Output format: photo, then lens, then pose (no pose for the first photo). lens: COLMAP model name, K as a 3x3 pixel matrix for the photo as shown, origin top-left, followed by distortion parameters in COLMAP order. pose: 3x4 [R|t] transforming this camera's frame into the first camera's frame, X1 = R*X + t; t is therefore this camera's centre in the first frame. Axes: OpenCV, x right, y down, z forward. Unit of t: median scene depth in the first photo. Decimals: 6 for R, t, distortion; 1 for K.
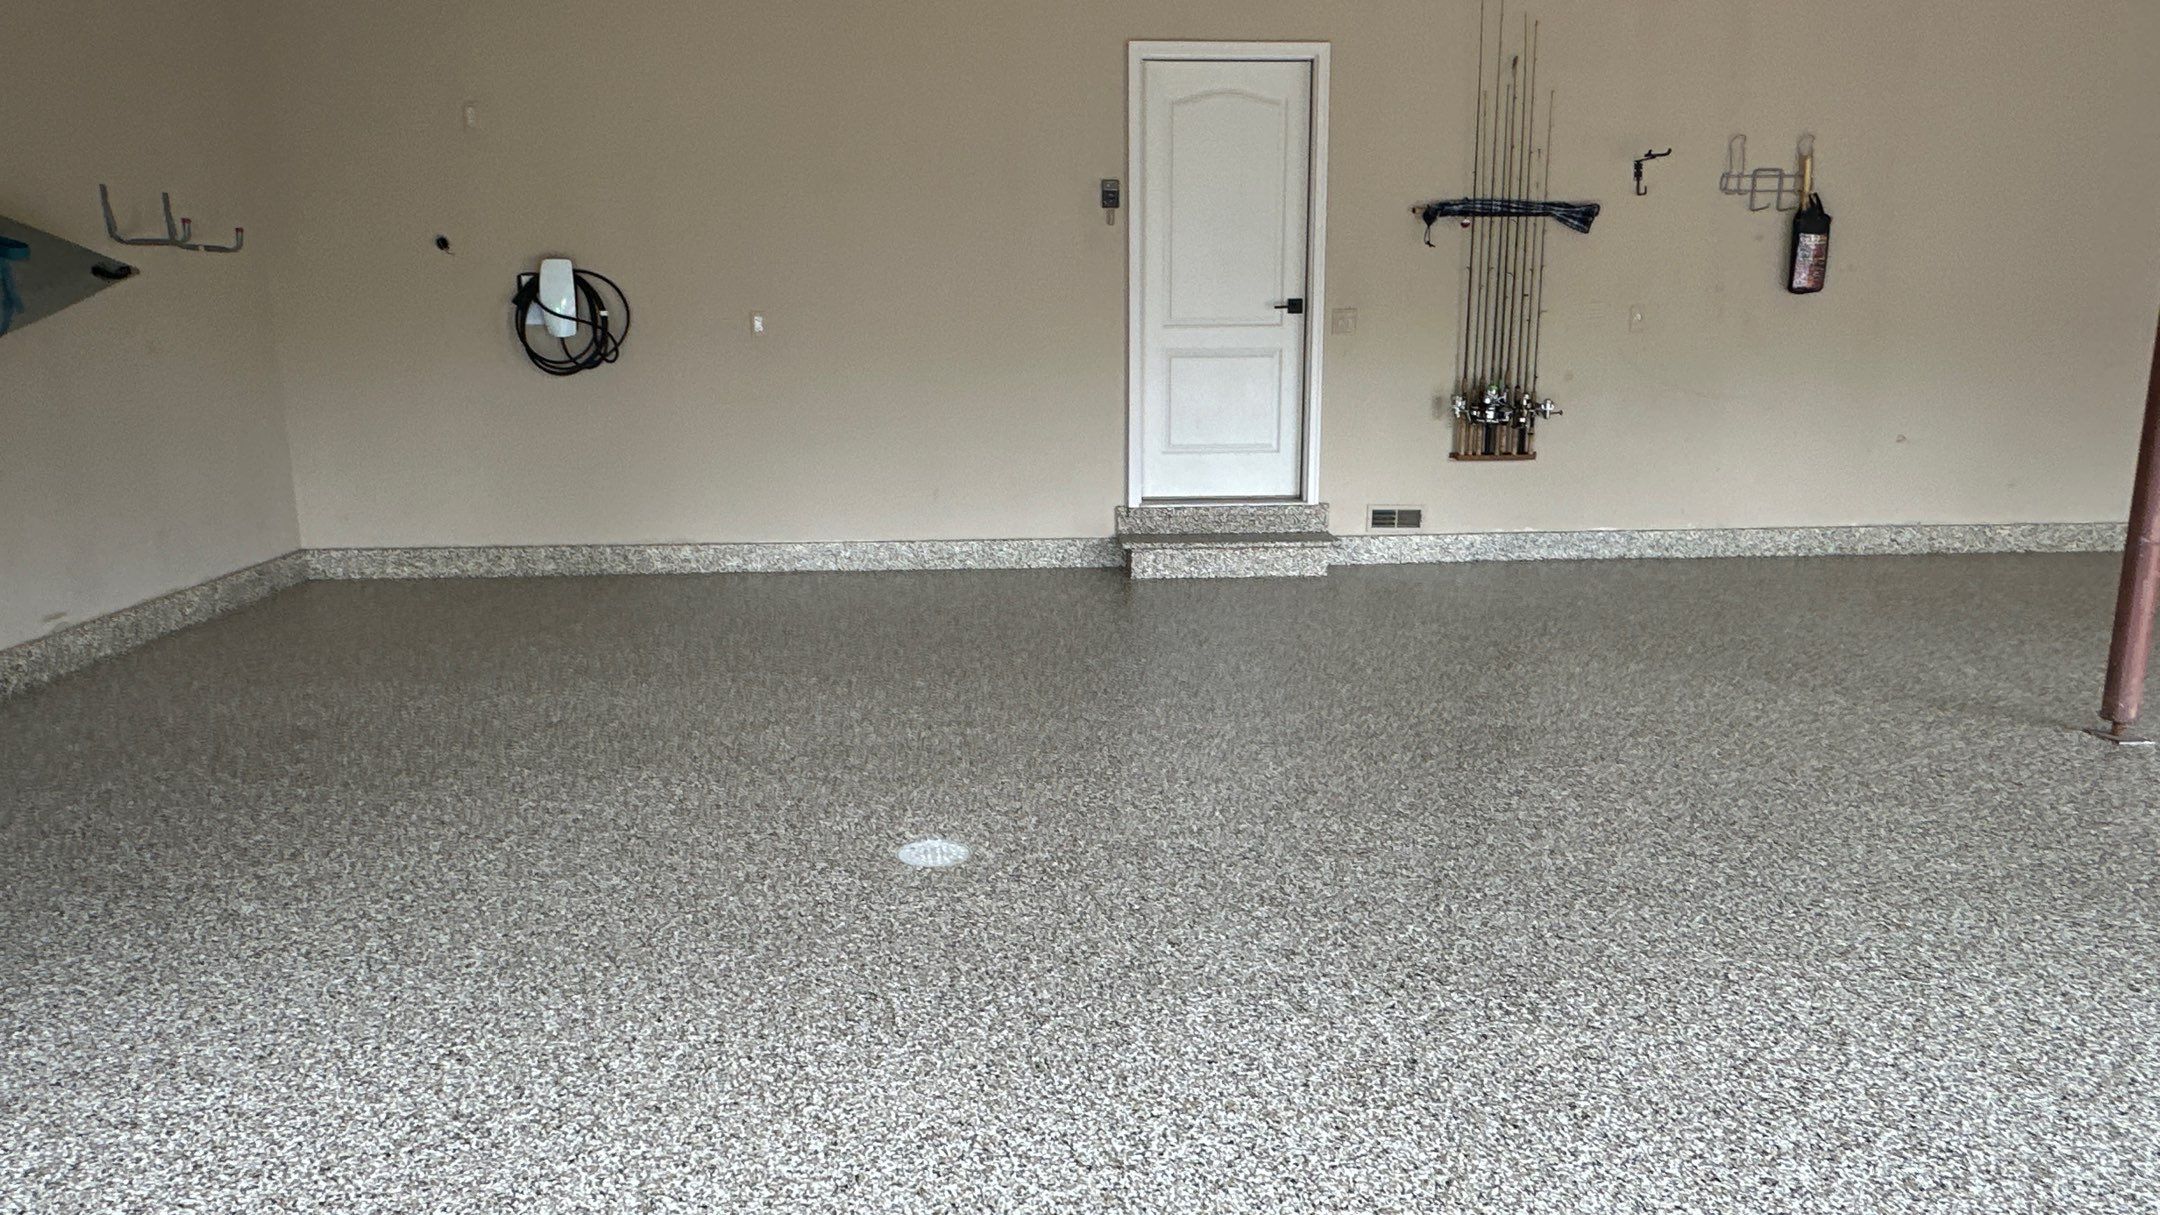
lens RADIAL K [[1408.2, 0, 1083.8], [0, 1408.2, 610.8], [0, 0, 1]] dist [-0.003711, 0.000281]
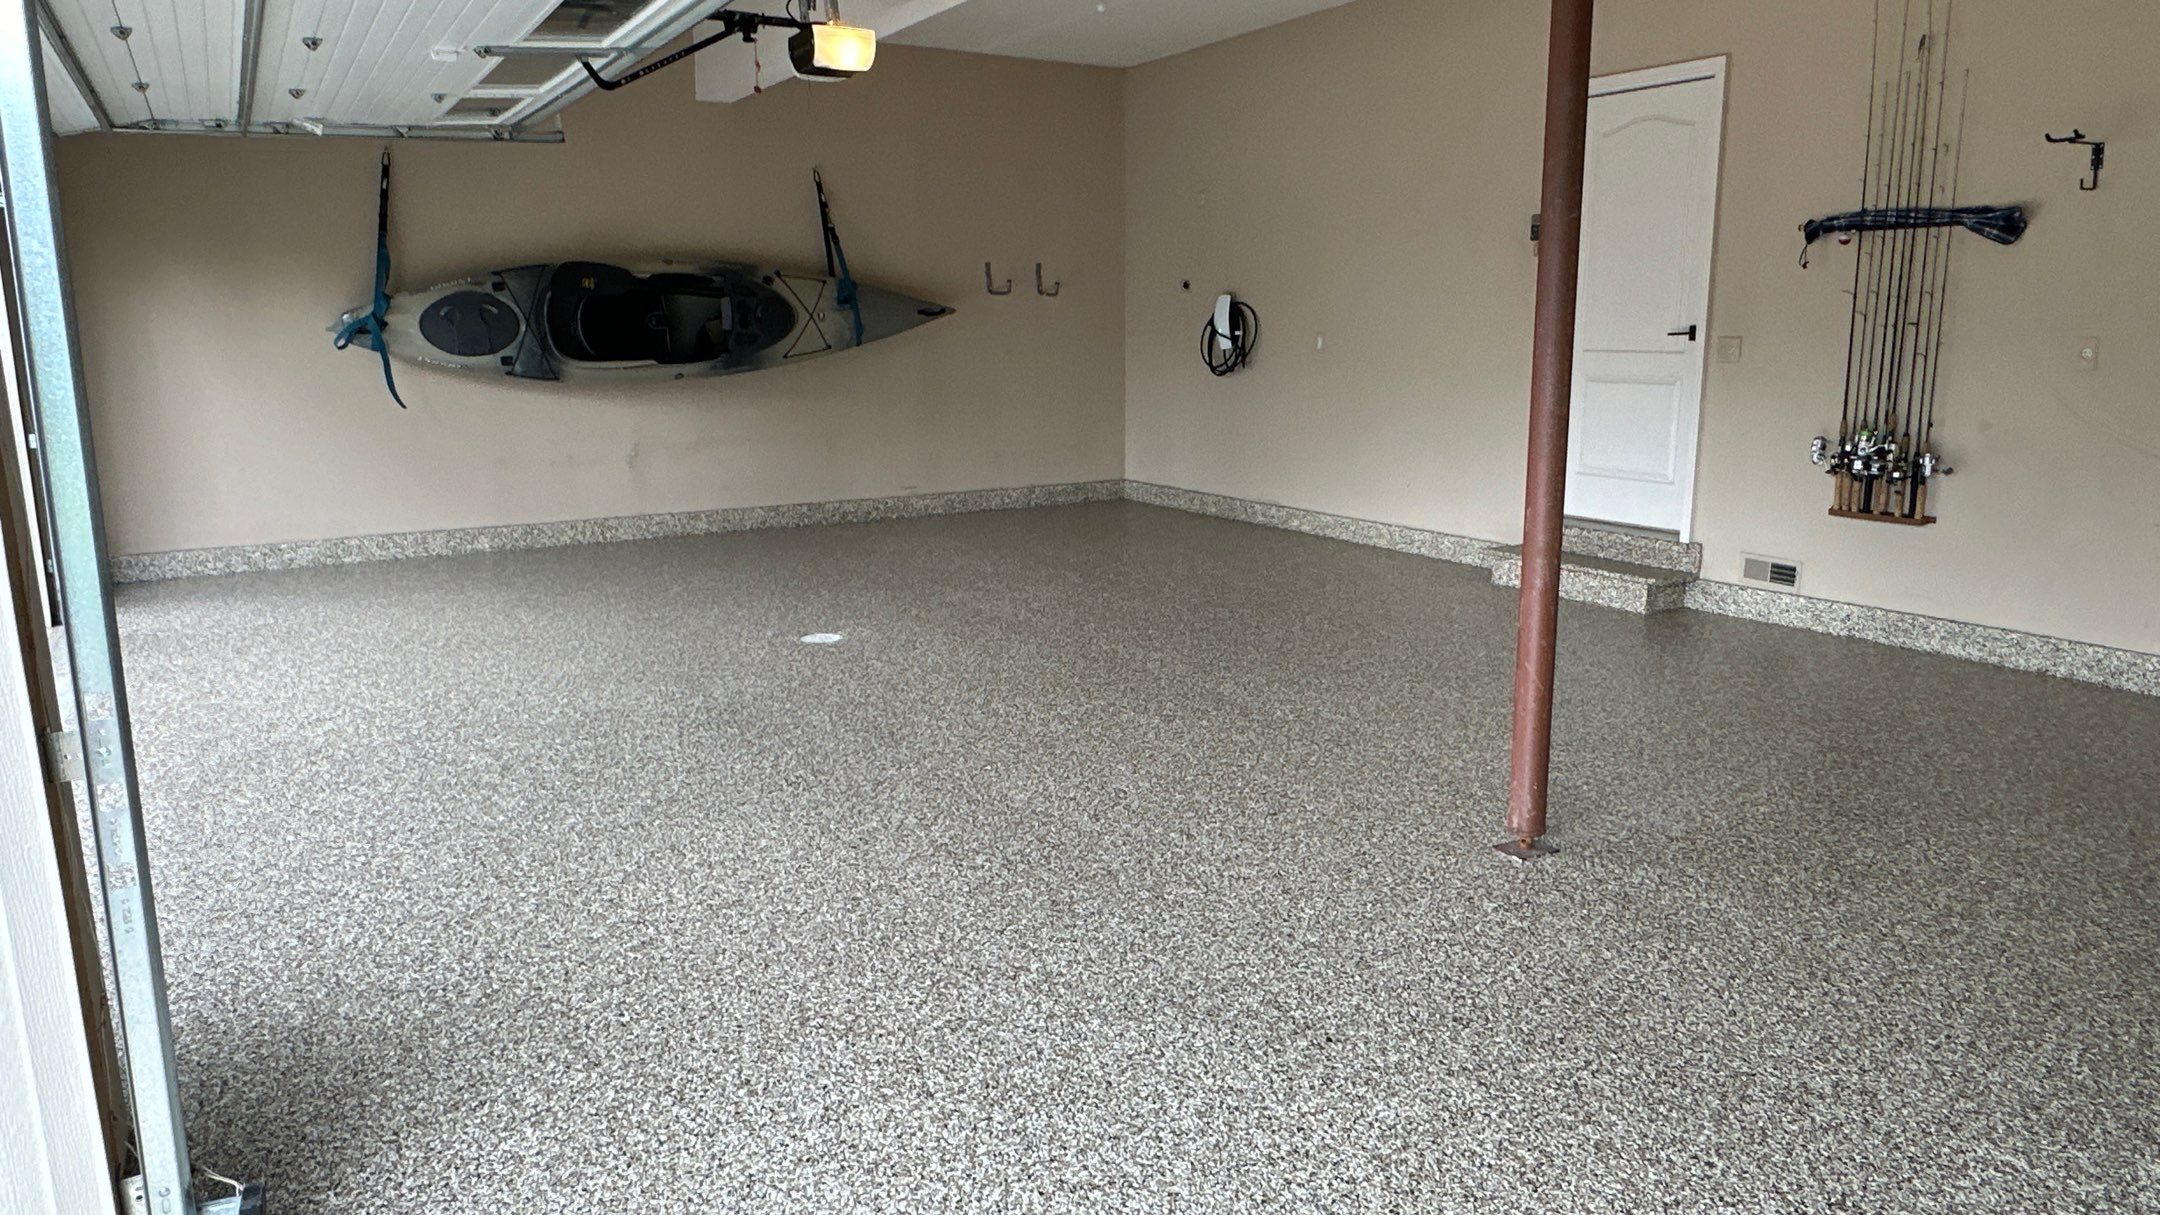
lens RADIAL K [[1408.2, 0, 1083.8], [0, 1408.2, 610.8], [0, 0, 1]] dist [-0.003711, 0.000281]
pose [[0.469824, 0.181716, -0.863855, 0.831167], [-0.179748, 0.977775, 0.107920, -0.062523], [0.864266, 0.104573, 0.492045, 0.198037]]
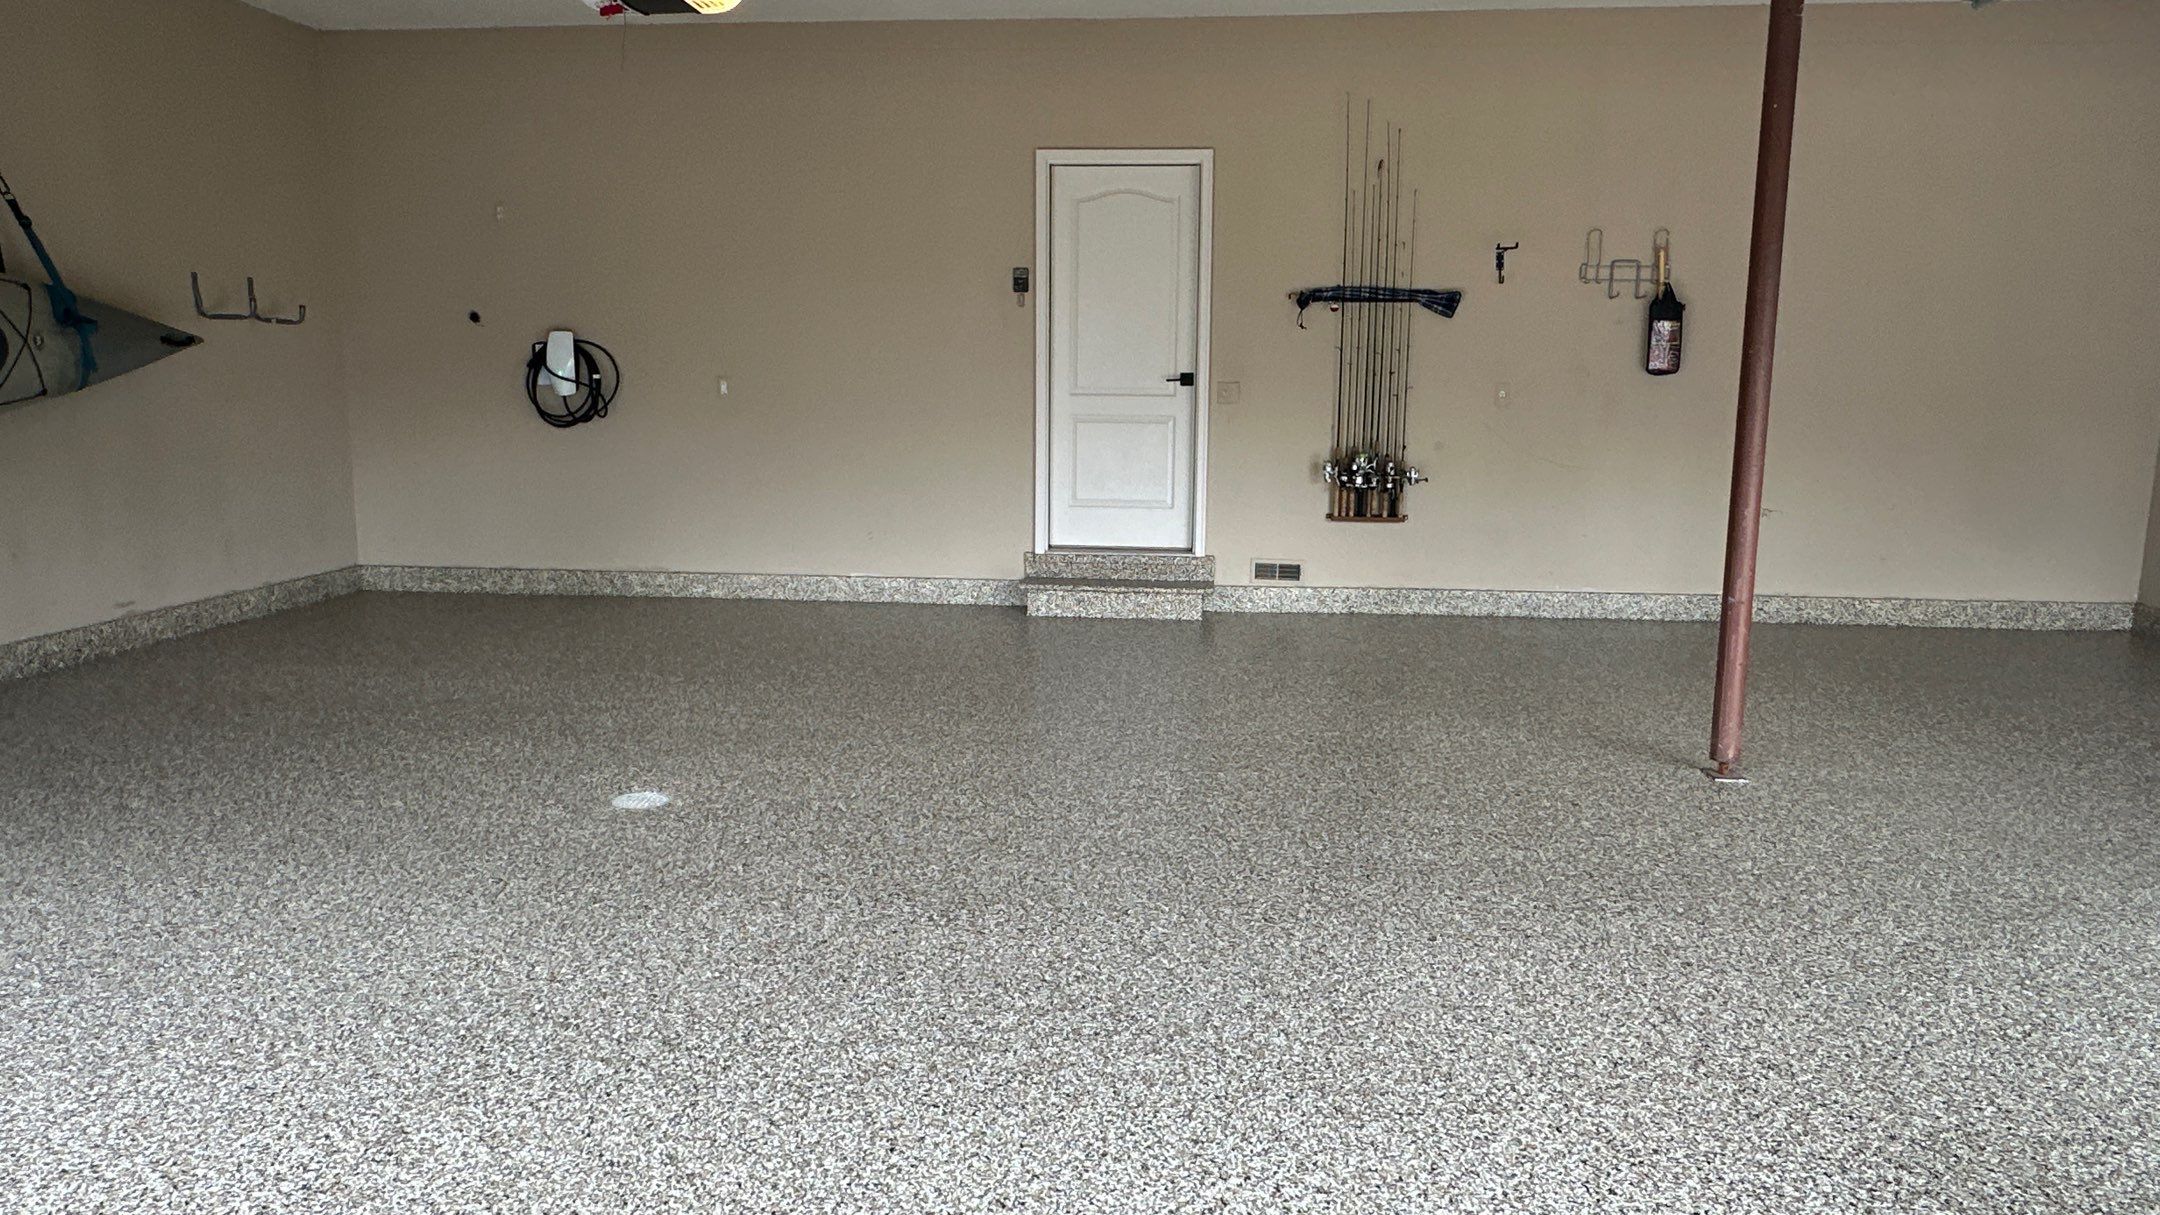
lens RADIAL K [[1408.2, 0, 1083.8], [0, 1408.2, 610.8], [0, 0, 1]] dist [-0.003711, 0.000281]
pose [[0.989457, 0.038622, -0.139584, 0.238125], [-0.044544, 0.998224, -0.039556, 0.016168], [0.137809, 0.045357, 0.989420, -0.115859]]
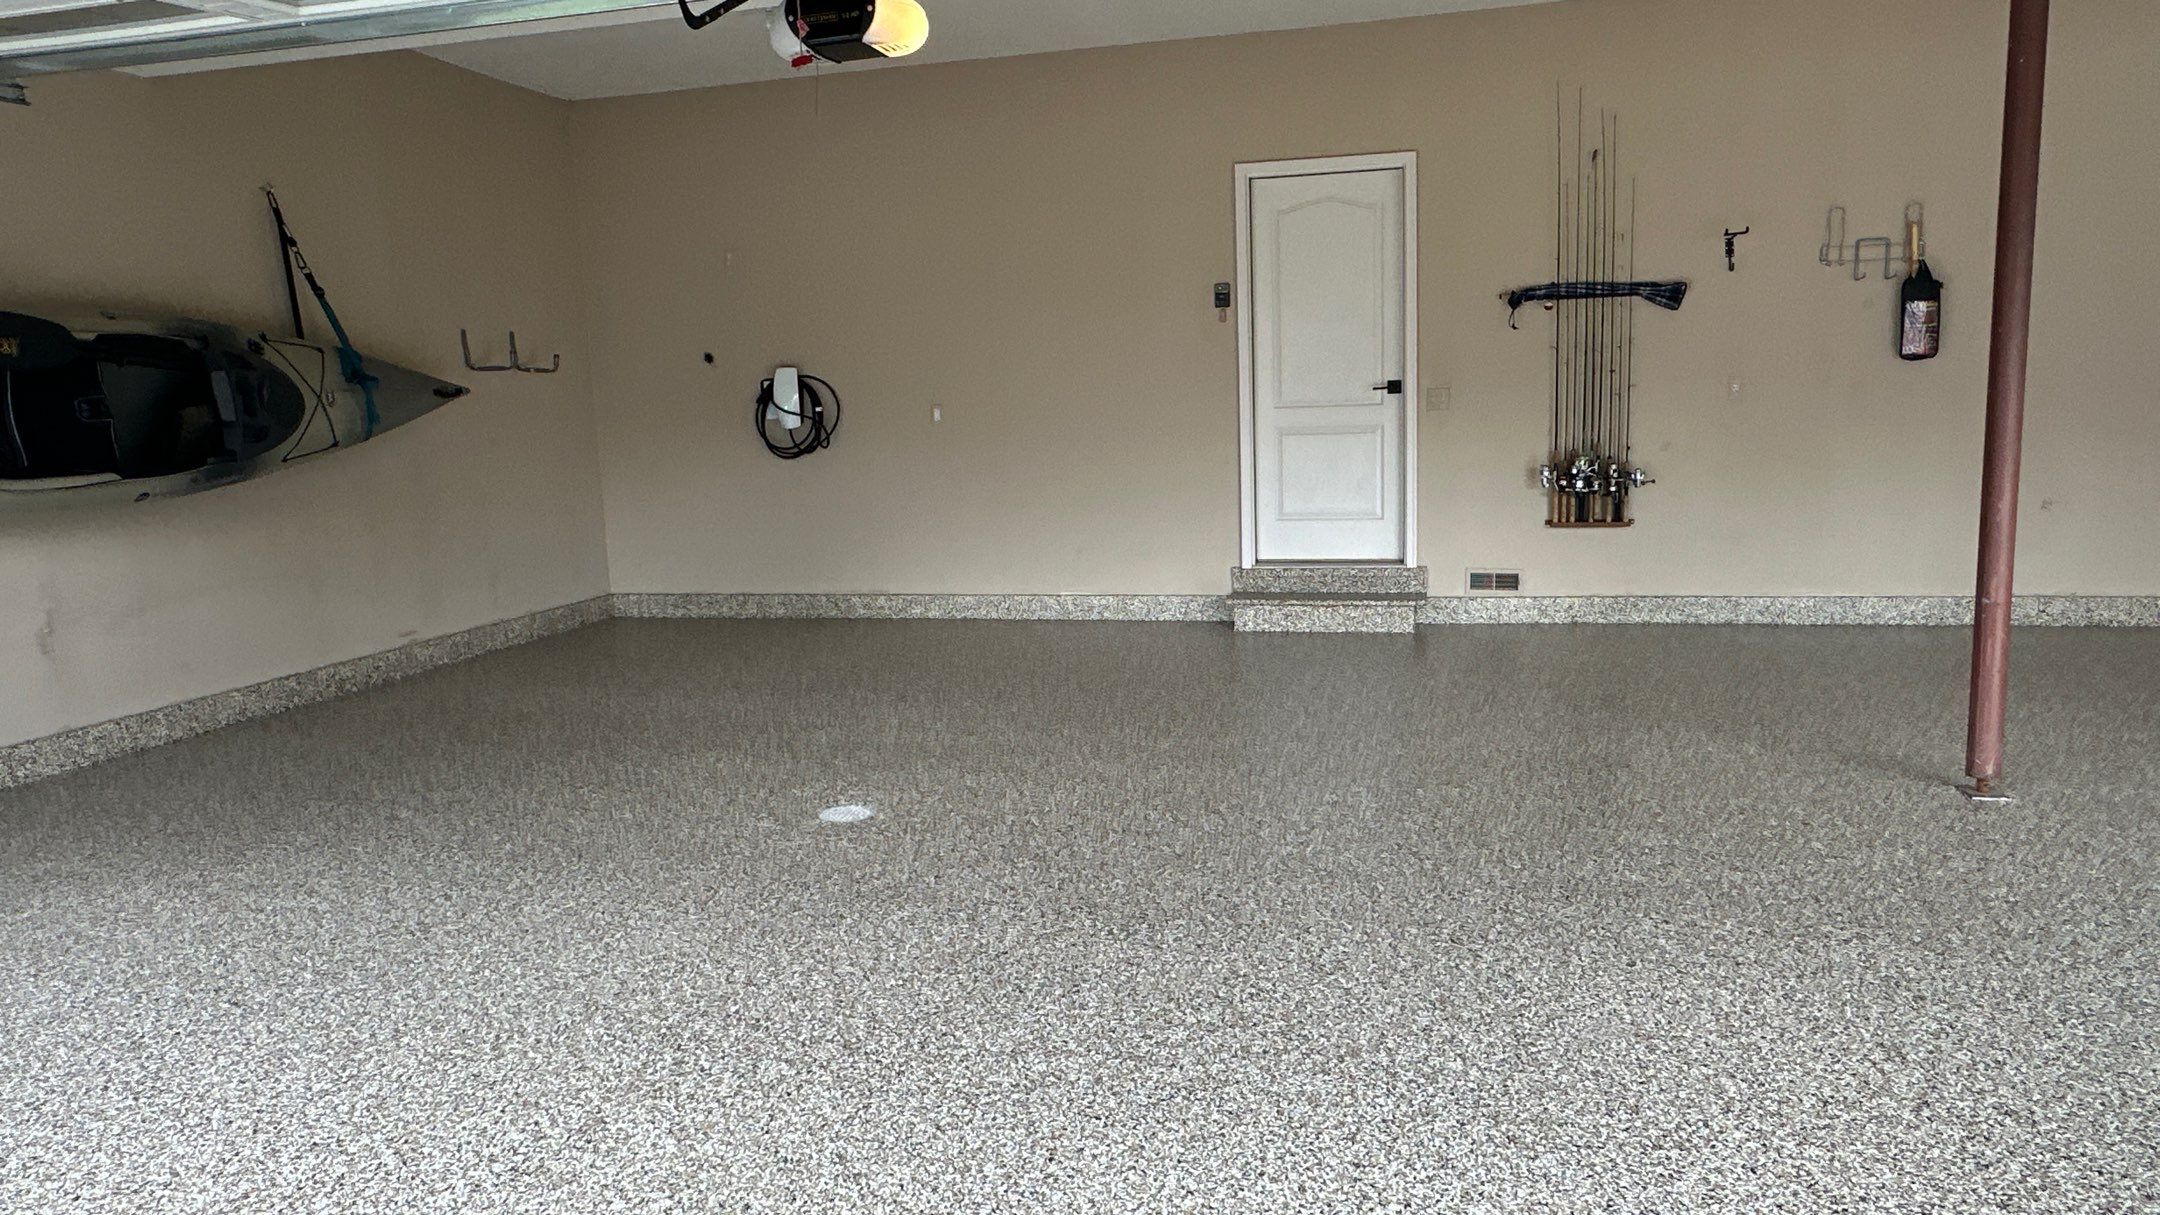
lens RADIAL K [[1408.2, 0, 1083.8], [0, 1408.2, 610.8], [0, 0, 1]] dist [-0.003711, 0.000281]
pose [[0.953203, 0.019230, -0.301718, 0.259958], [-0.034353, 0.998401, -0.044896, 0.015952], [0.300373, 0.053160, 0.952339, -0.112357]]
